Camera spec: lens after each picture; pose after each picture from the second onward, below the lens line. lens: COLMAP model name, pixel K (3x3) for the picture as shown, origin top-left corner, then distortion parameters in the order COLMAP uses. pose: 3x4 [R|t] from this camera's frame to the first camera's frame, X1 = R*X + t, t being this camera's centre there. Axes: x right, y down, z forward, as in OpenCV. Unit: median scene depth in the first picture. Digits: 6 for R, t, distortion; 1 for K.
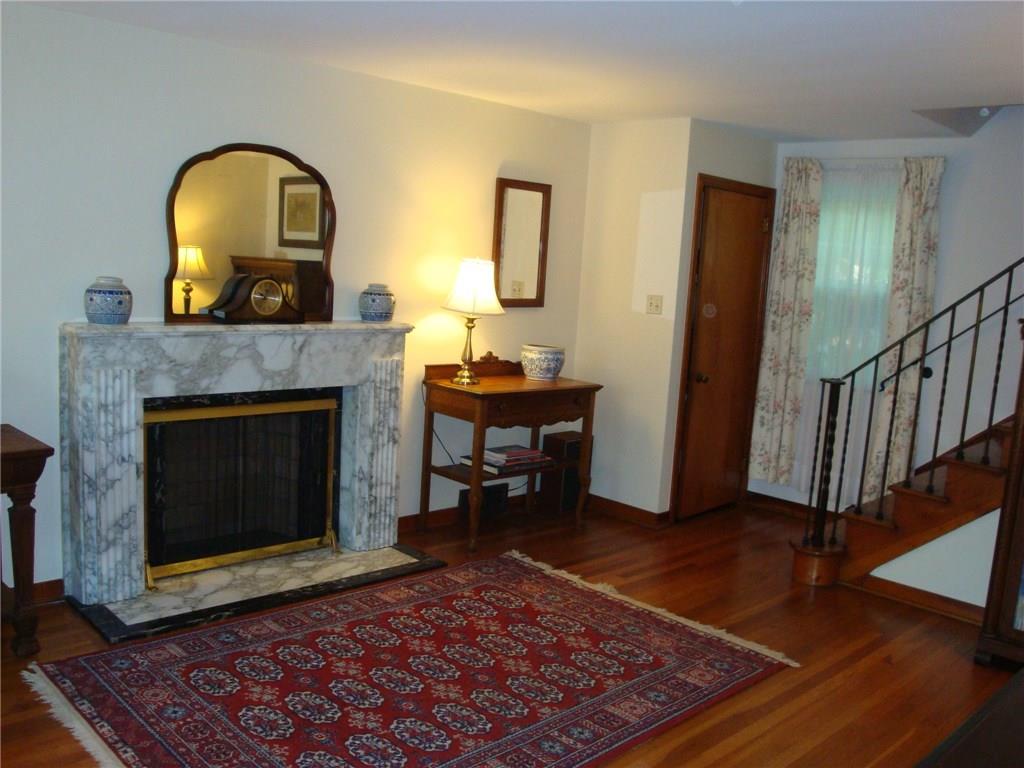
lens RADIAL K [[915.8, 0, 503.7], [0, 915.8, 395.8], [0, 0, 1]] dist [-0.164146, 0.145153]
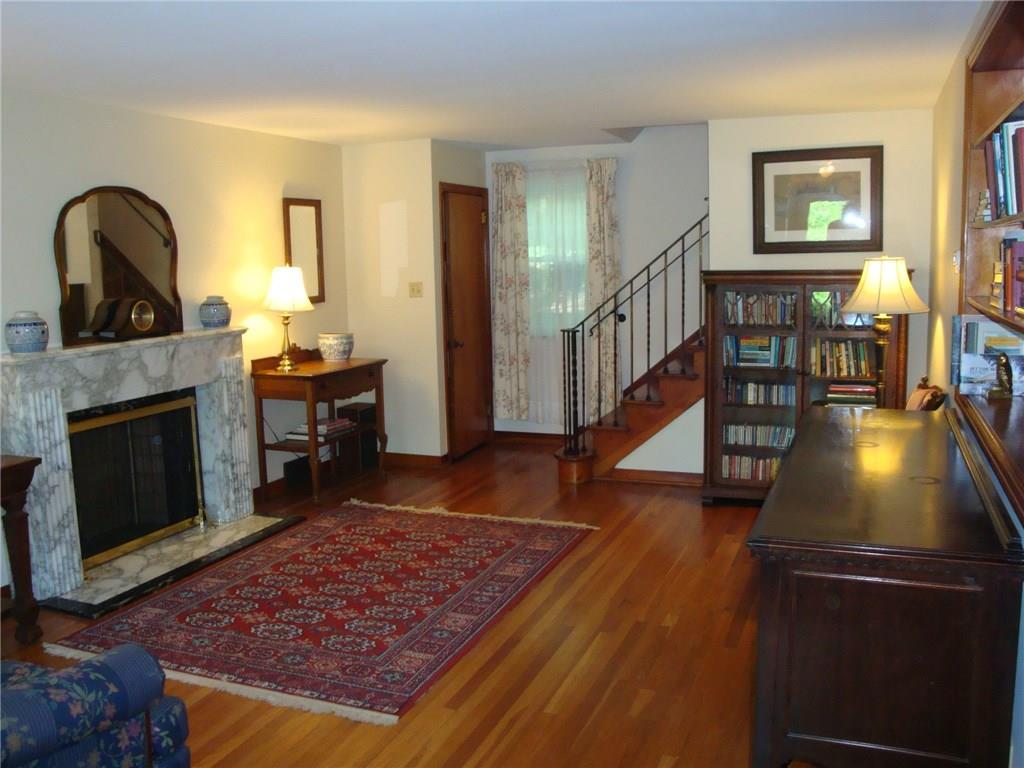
lens RADIAL K [[915.8, 0, 503.7], [0, 915.8, 395.8], [0, 0, 1]] dist [-0.164146, 0.145153]
pose [[0.910612, -0.144183, 0.387295, -0.249765], [0.139409, 0.989404, 0.040558, 0.010085], [-0.389039, 0.017059, 0.921063, -0.207665]]
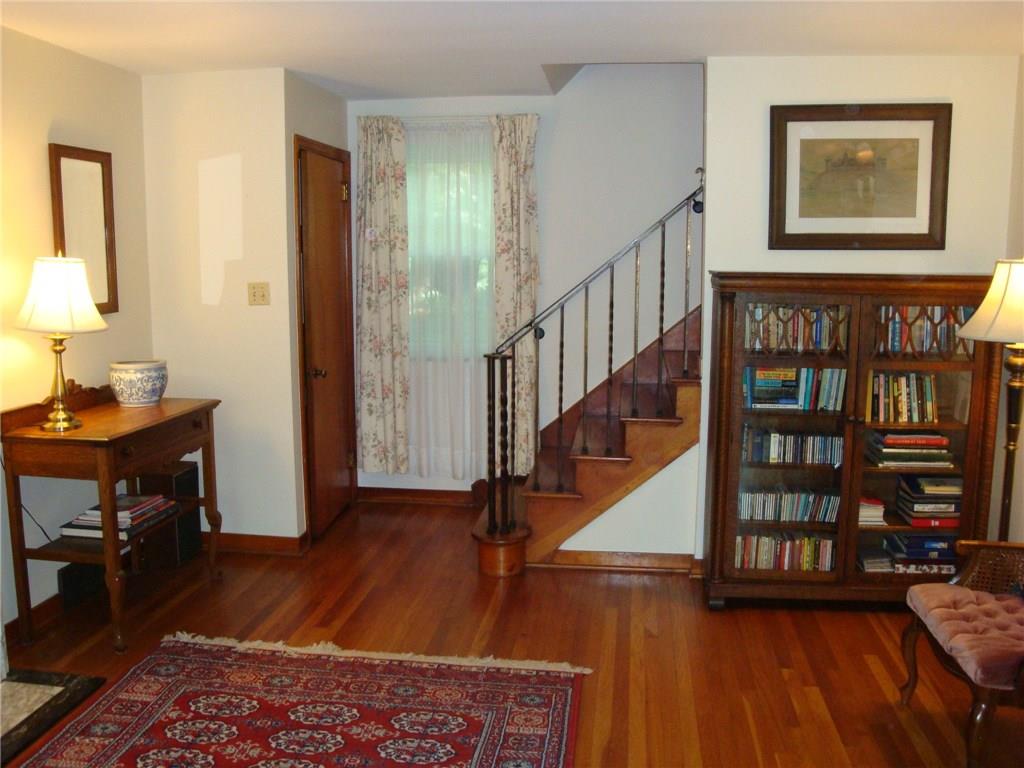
lens RADIAL K [[915.8, 0, 503.7], [0, 915.8, 395.8], [0, 0, 1]] dist [-0.164146, 0.145153]
pose [[0.786093, -0.158902, 0.597334, -0.183003], [0.140406, 0.987033, 0.077795, -0.044852], [-0.601950, 0.022715, 0.798210, 0.226759]]
